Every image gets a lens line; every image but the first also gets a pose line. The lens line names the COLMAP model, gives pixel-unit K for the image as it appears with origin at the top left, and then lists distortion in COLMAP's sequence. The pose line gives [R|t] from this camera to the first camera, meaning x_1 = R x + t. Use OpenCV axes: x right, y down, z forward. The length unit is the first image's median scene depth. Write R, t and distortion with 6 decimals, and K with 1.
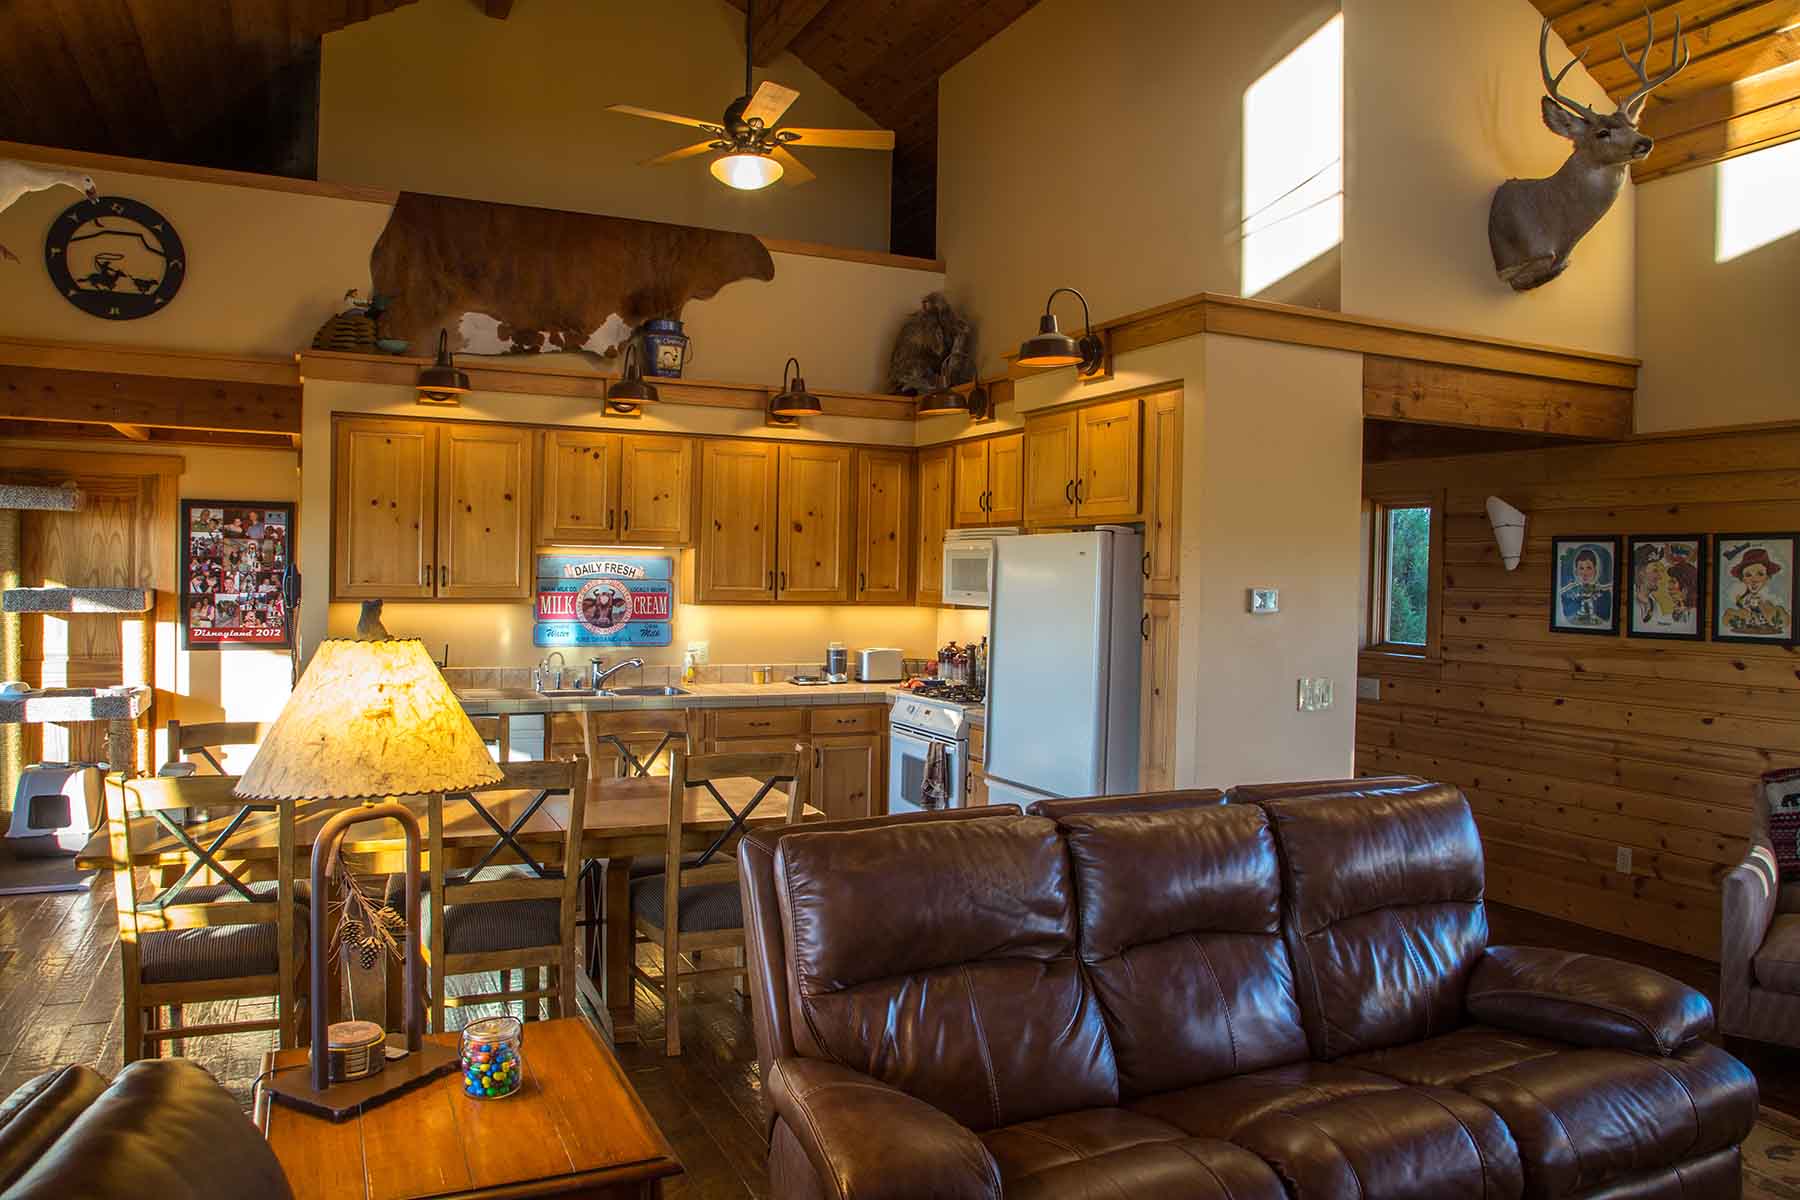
lens RADIAL K [[1231.7, 0, 900.0], [0, 1231.7, 600.0], [0, 0, 1]] dist [-0.121562, 0.067072]
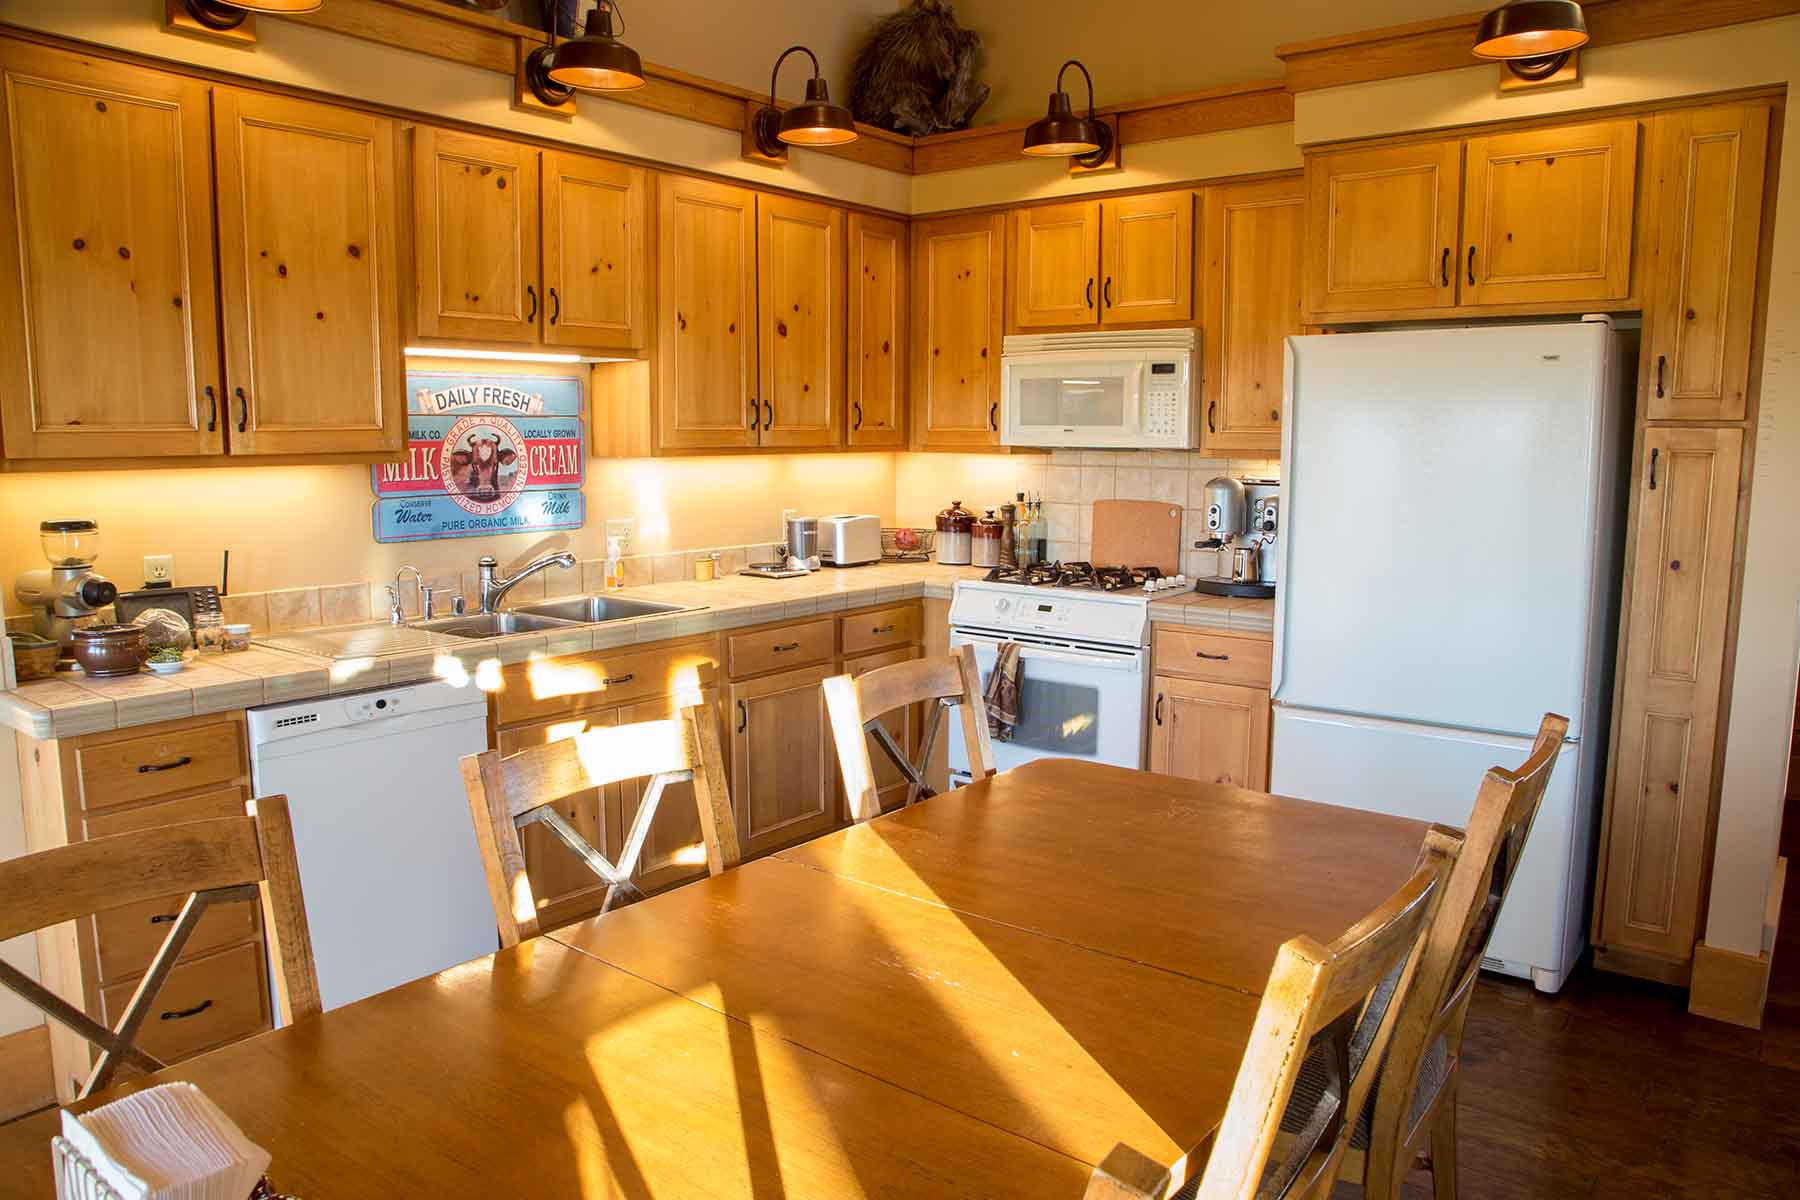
lens RADIAL K [[1231.7, 0, 900.0], [0, 1231.7, 600.0], [0, 0, 1]] dist [-0.121562, 0.067072]
pose [[0.901973, -0.073429, 0.425503, -0.315020], [0.022799, 0.992159, 0.122886, 0.002780], [-0.431190, -0.101139, 0.896574, 0.412909]]
